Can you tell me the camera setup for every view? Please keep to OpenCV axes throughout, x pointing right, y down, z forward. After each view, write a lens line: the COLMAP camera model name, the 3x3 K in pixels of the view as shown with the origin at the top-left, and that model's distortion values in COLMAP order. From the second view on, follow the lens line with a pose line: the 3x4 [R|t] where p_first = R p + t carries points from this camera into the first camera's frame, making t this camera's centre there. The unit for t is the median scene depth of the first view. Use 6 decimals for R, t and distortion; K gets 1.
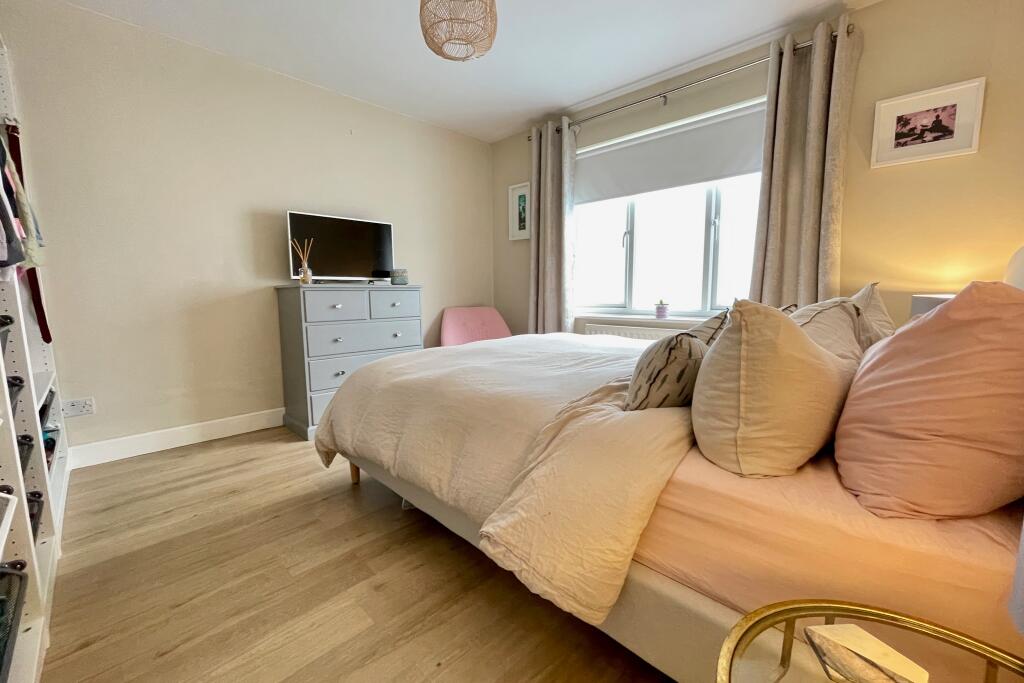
lens RADIAL K [[419.2, 0, 515.1], [0, 419.2, 347.1], [0, 0, 1]] dist [0.002632, 0.001485]
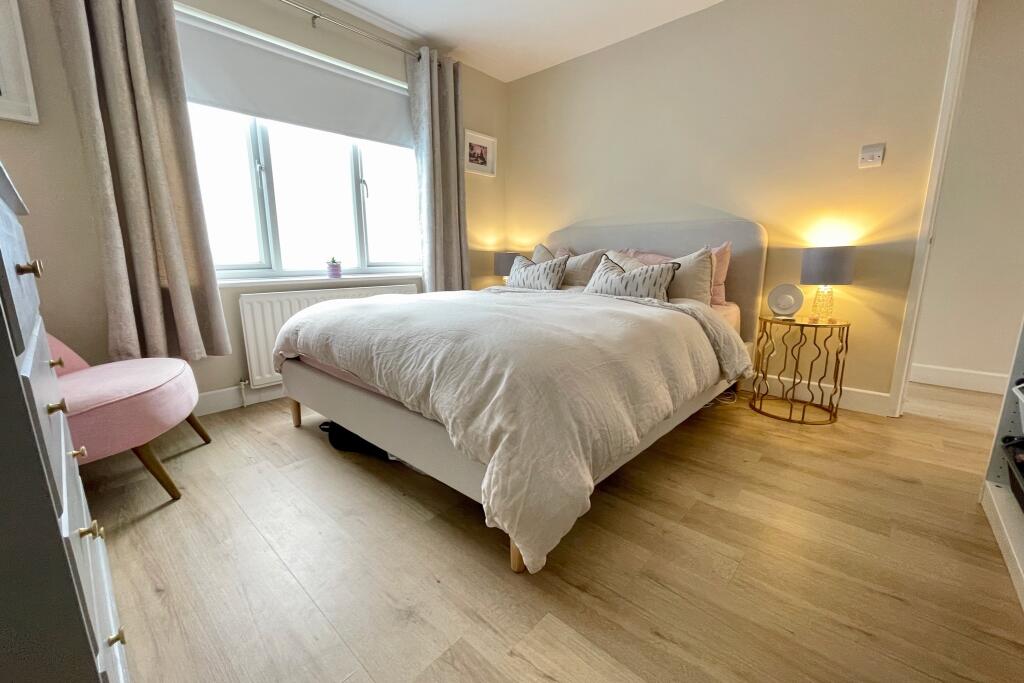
lens RADIAL K [[419.2, 0, 514.8], [0, 419.2, 337.4], [0, 0, 1]] dist [0.002632, 0.001485]
pose [[-0.058068, -0.212365, 0.975464, -0.863245], [0.117050, 0.968925, 0.217909, -0.138866], [-0.991427, 0.126831, -0.031406, 0.949160]]
